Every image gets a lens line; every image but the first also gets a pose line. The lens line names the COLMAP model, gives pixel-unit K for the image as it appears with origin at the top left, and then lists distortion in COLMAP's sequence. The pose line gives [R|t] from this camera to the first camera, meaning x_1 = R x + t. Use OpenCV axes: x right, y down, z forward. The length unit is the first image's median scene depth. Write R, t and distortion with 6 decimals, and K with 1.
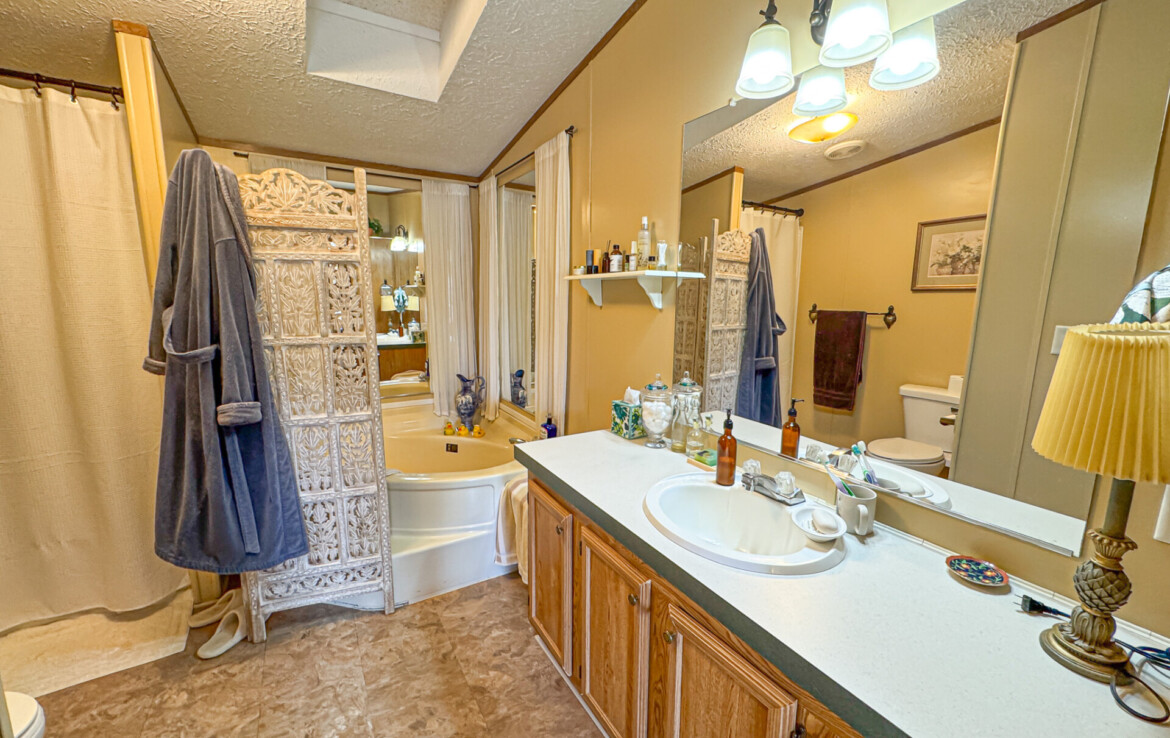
lens RADIAL K [[467.7, 0, 584.0], [0, 467.7, 372.1], [0, 0, 1]] dist [-0.003885, 0.000293]
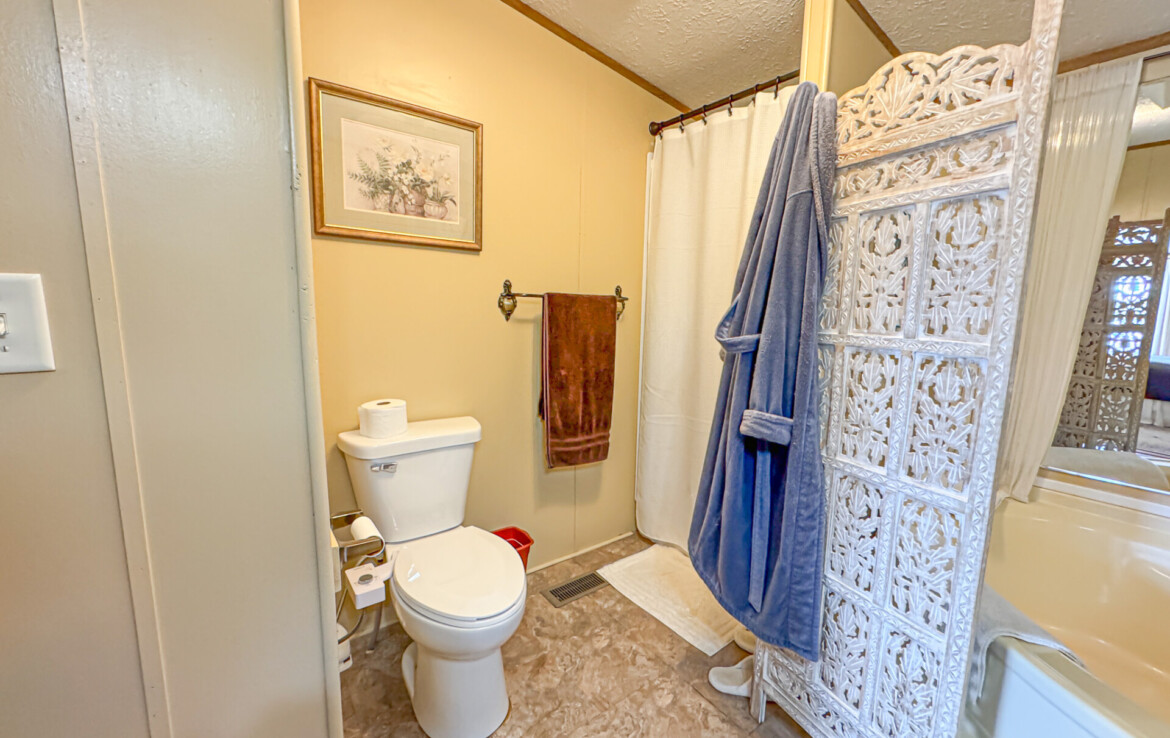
lens RADIAL K [[467.7, 0, 582.9], [0, 467.7, 368.9], [0, 0, 1]] dist [-0.003885, 0.000293]
pose [[0.089867, 0.132511, -0.987099, -0.028038], [-0.182524, 0.976515, 0.114473, -0.032187], [0.979086, 0.169882, 0.111942, 0.563492]]
